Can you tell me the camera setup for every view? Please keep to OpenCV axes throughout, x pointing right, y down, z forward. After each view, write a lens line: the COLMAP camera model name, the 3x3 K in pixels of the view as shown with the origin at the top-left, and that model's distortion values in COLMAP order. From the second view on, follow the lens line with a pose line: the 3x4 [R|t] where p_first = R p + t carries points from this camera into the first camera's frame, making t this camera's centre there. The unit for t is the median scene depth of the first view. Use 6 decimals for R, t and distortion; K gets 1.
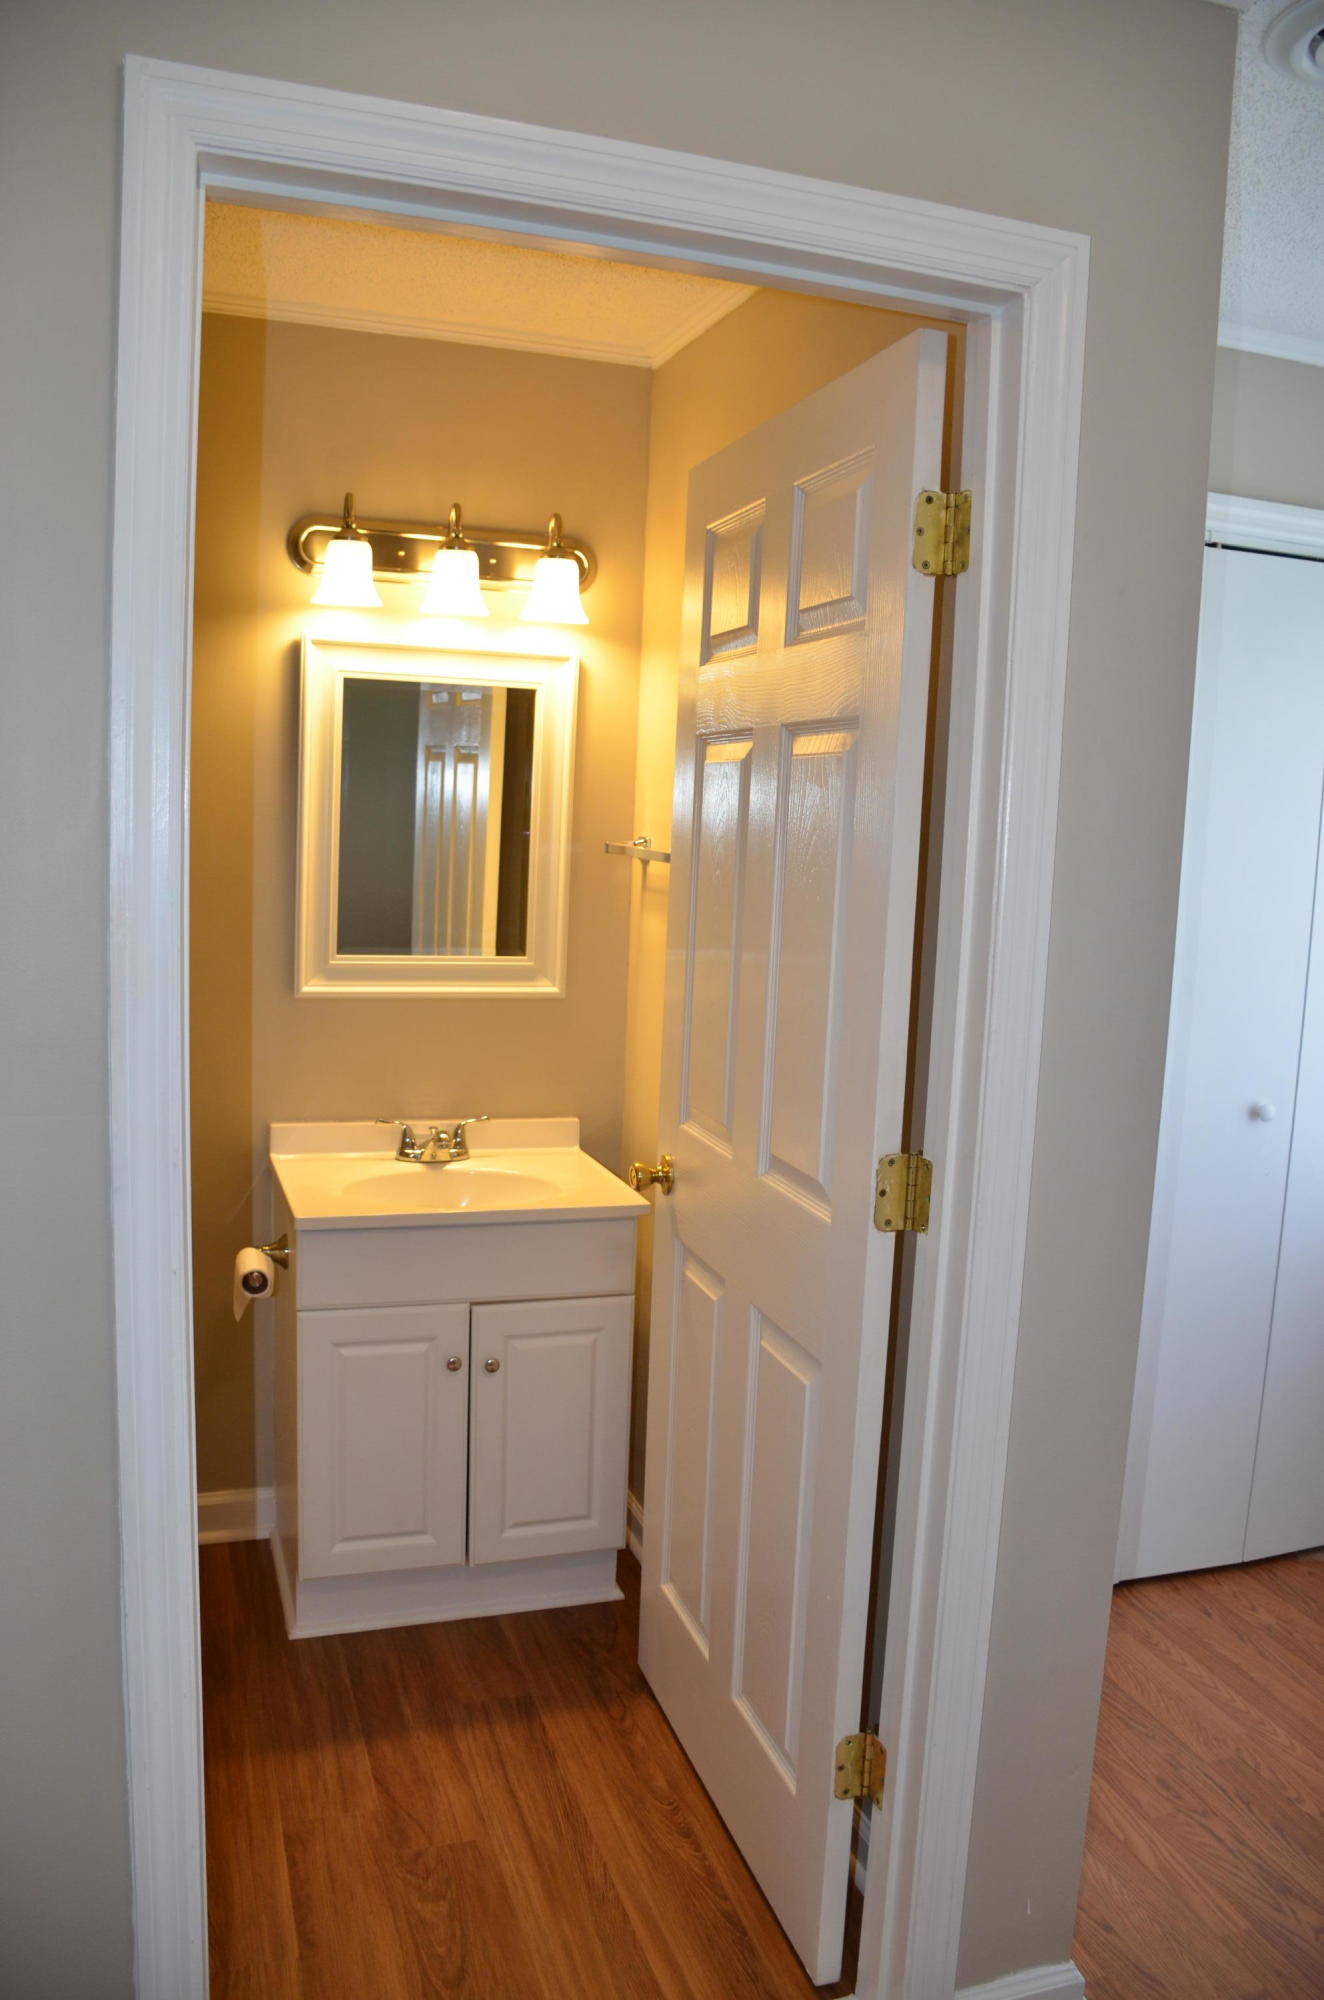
lens RADIAL K [[1543.9, 0, 668.8], [0, 1543.9, 1010.5], [0, 0, 1]] dist [-0.155631, 0.103582]
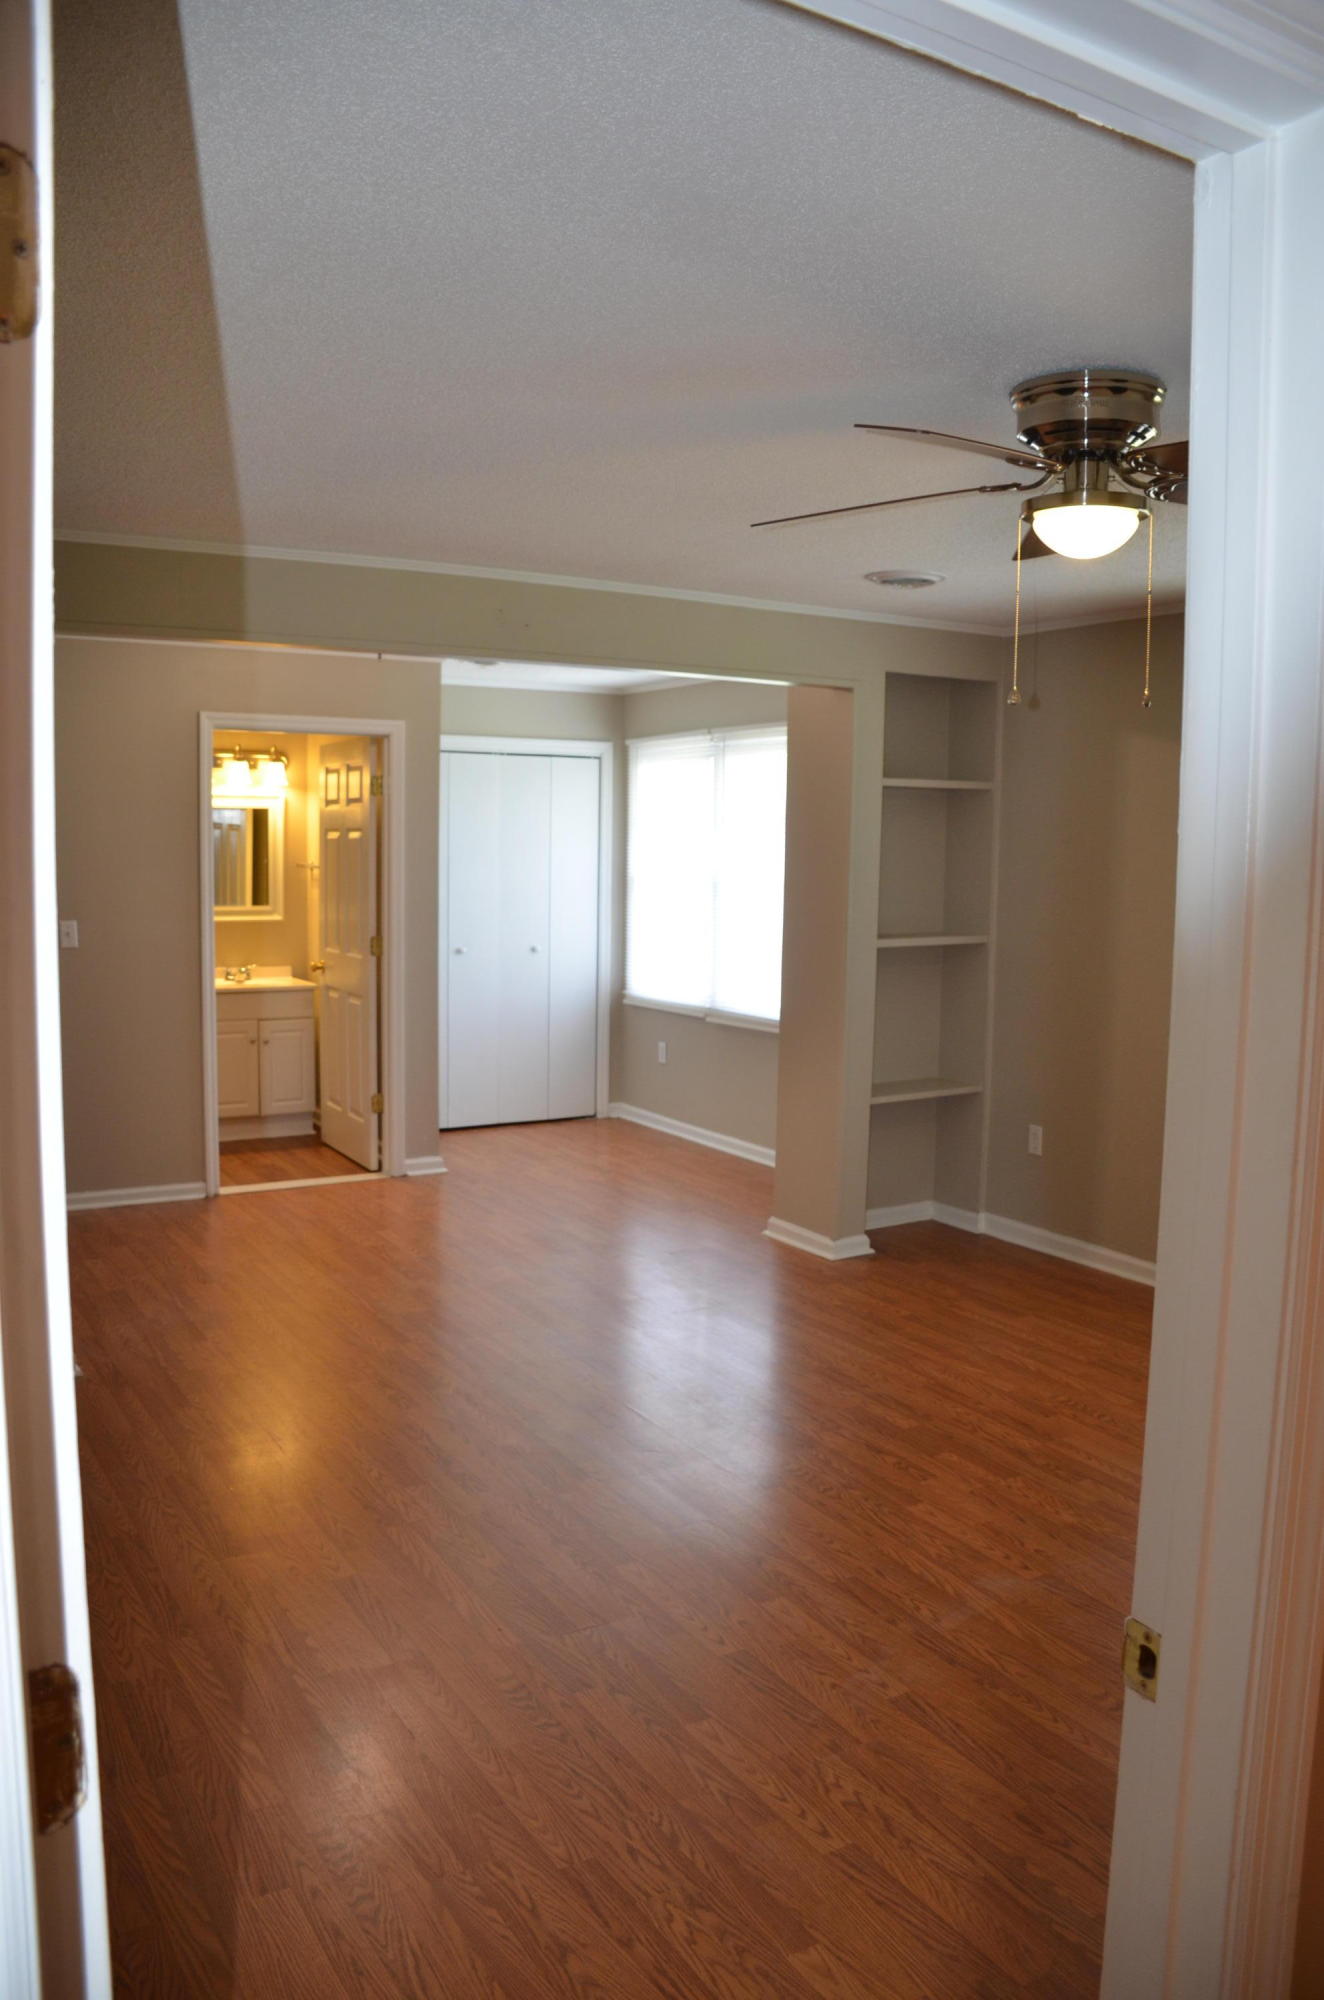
lens RADIAL K [[1543.9, 0, 668.8], [0, 1543.9, 1010.5], [0, 0, 1]] dist [-0.155631, 0.103582]
pose [[0.978744, -0.045870, 0.199890, 0.053040], [0.048107, 0.998822, -0.006346, 0.210961], [-0.199363, 0.015827, 0.979798, -1.869250]]
